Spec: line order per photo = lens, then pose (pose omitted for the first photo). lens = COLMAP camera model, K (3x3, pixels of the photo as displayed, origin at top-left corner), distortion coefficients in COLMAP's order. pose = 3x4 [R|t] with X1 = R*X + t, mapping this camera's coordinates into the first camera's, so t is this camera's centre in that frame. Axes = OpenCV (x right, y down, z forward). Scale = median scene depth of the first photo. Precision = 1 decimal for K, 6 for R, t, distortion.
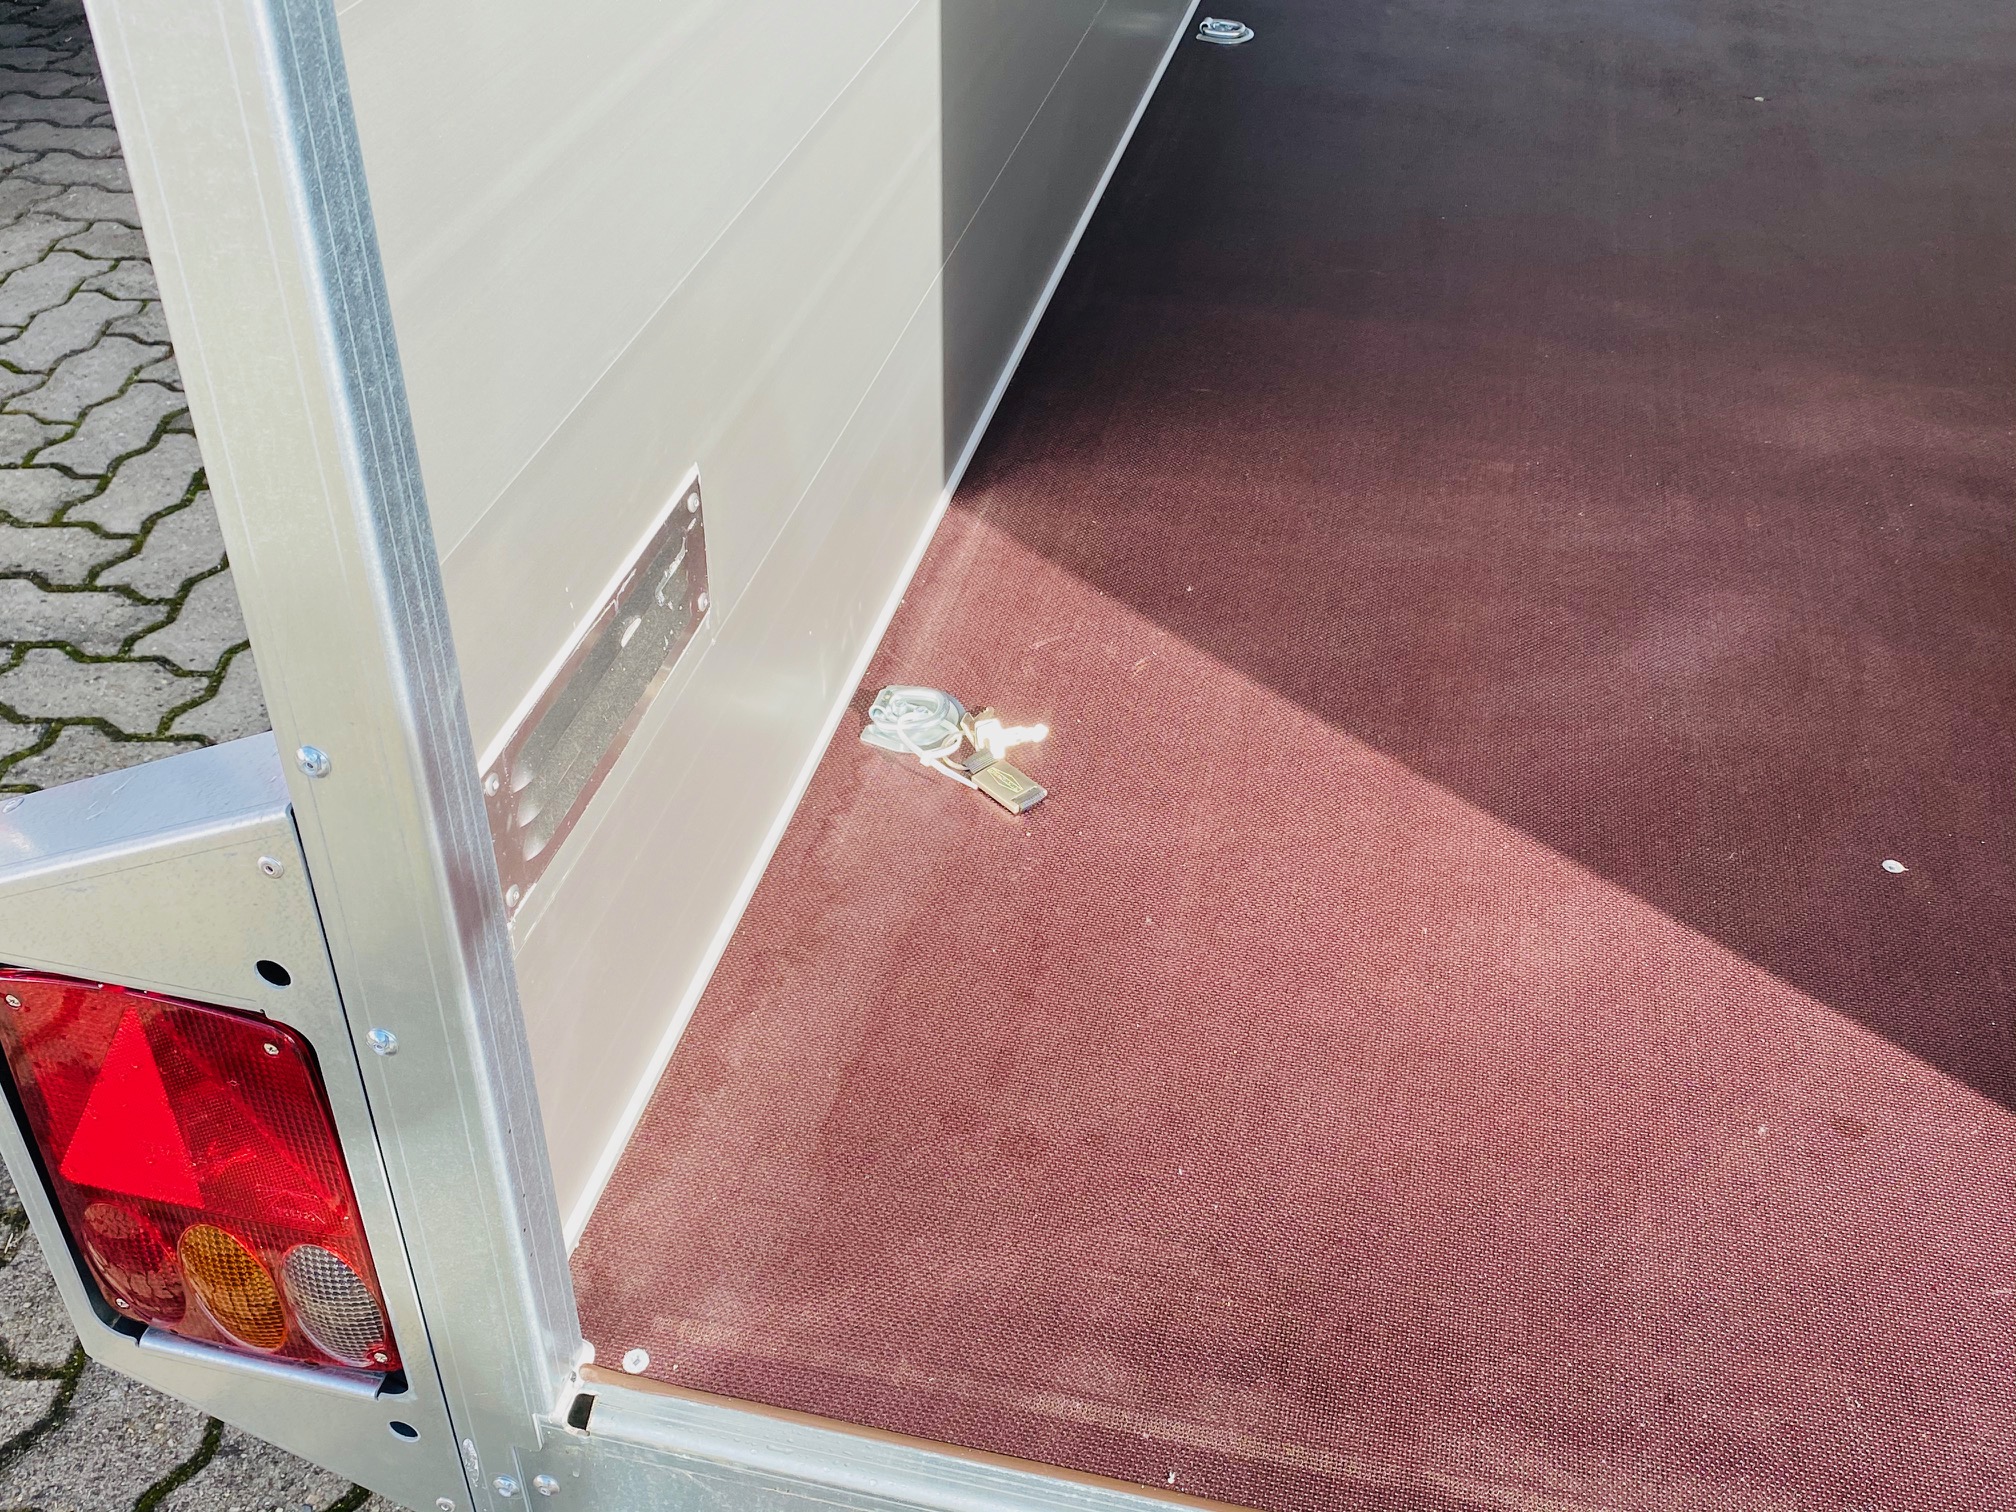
lens RADIAL K [[1969.9, 0, 1008.0], [0, 1969.9, 756.0], [0, 0, 1]] dist [0.111317, -0.144367]
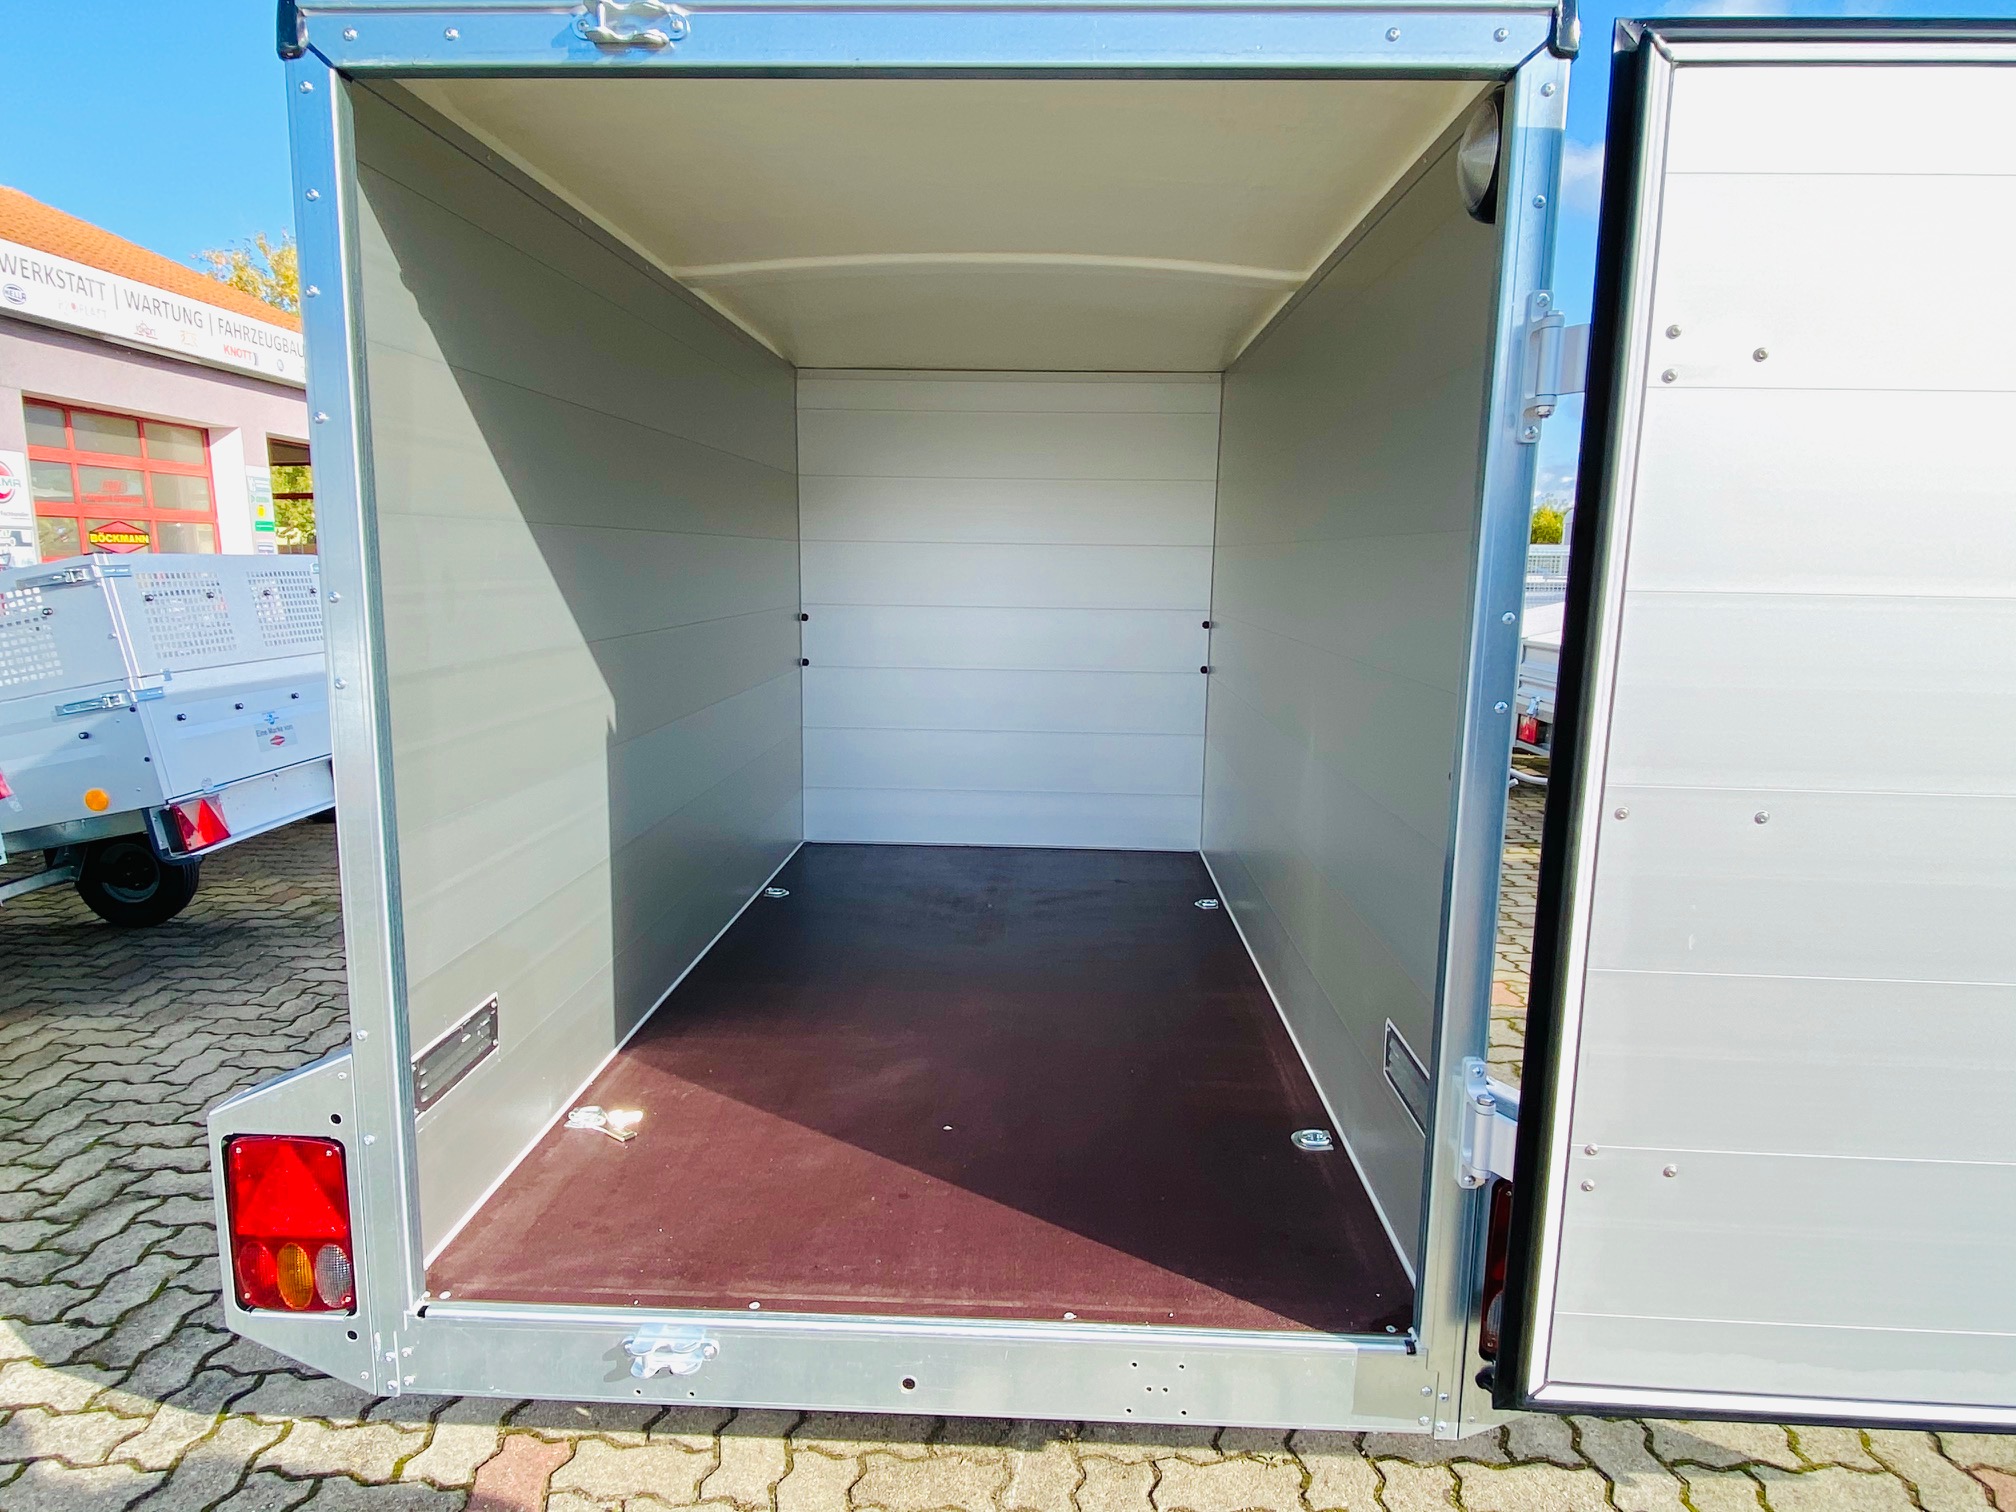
lens RADIAL K [[1238.1, 0, 1008.0], [0, 1238.1, 756.0], [0, 0, 1]] dist [-0.003549, -0.004350]
pose [[0.982077, -0.024580, 0.186872, 0.204309], [0.110592, 0.877999, -0.465711, 0.386412], [-0.152627, 0.478031, 0.864981, -0.706686]]
